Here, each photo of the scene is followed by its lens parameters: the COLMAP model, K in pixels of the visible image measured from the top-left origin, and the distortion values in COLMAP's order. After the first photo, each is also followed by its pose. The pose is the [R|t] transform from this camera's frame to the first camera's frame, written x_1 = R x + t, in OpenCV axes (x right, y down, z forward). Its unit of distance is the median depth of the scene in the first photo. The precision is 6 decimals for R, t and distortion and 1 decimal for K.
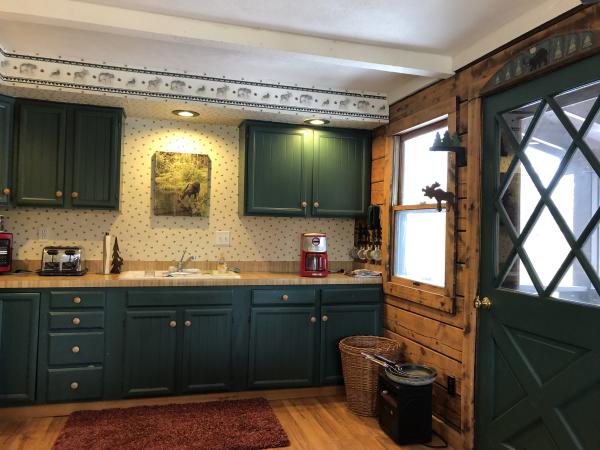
lens RADIAL K [[487.7, 0, 298.1], [0, 487.7, 221.9], [0, 0, 1]] dist [0.038980, -0.044192]
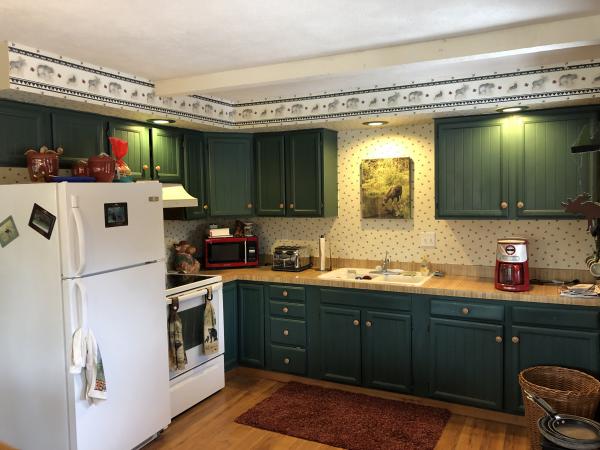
lens RADIAL K [[487.7, 0, 296.6], [0, 487.7, 221.5], [0, 0, 1]] dist [0.038980, -0.044192]
pose [[0.732567, -0.000306, -0.680695, 0.371740], [0.048034, 0.997530, 0.051246, -0.076910], [0.678998, -0.070238, 0.730773, 0.114042]]
